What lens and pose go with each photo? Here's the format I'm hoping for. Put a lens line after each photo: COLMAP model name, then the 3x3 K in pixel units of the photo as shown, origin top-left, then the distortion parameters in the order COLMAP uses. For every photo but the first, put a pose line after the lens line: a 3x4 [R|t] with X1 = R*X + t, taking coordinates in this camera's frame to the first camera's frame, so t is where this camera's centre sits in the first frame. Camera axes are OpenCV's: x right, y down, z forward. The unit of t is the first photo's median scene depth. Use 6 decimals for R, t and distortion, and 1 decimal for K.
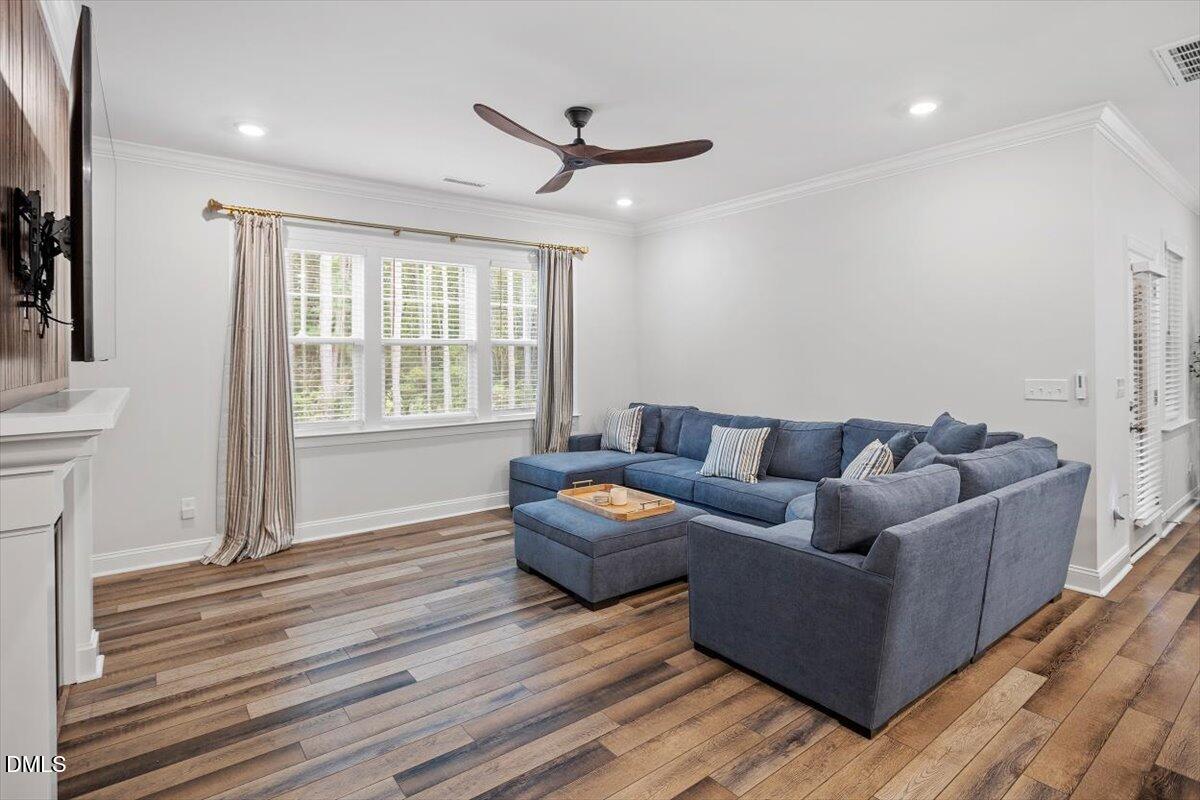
lens RADIAL K [[597.3, 0, 572.5], [0, 597.3, 366.9], [0, 0, 1]] dist [-0.037606, 0.007277]
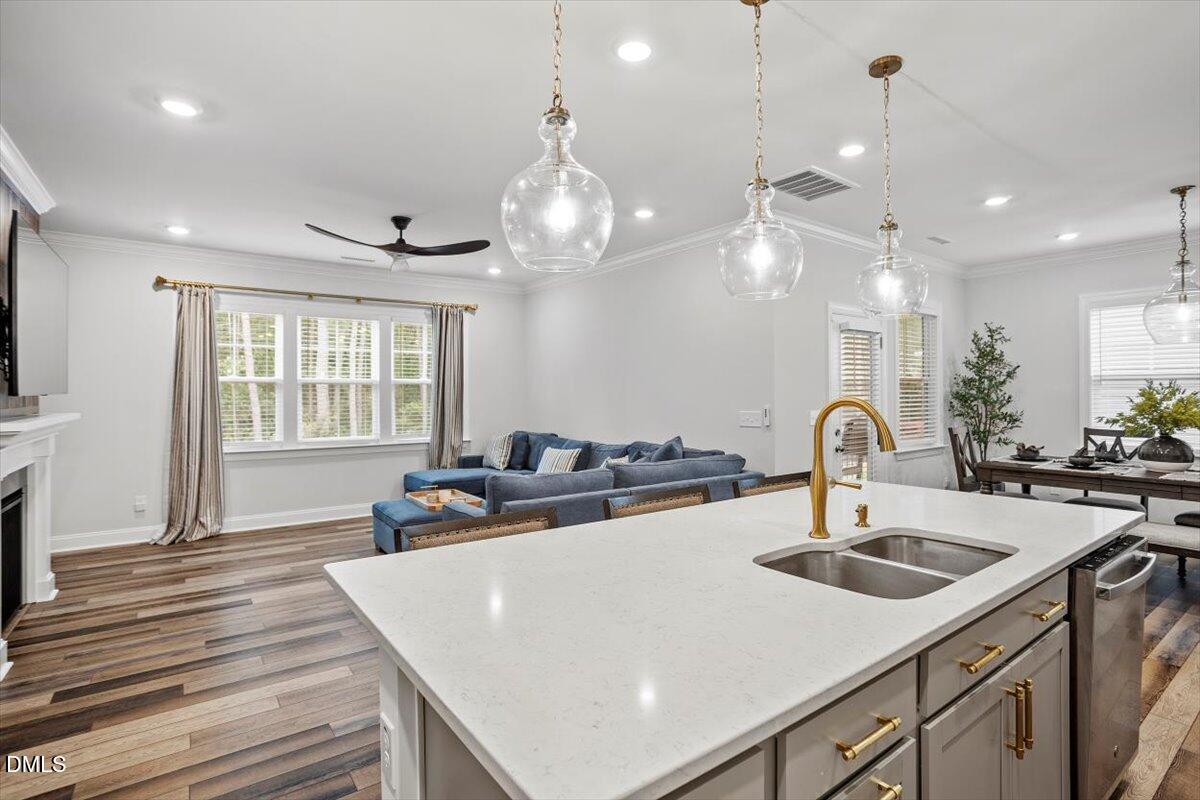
lens RADIAL K [[597.3, 0, 602.6], [0, 597.3, 401.9], [0, 0, 1]] dist [-0.037606, 0.007277]
pose [[0.999890, 0.004805, -0.014035, 0.408681], [-0.004823, 0.999988, -0.001247, 0.002001], [0.014029, 0.001315, 0.999901, -0.318100]]
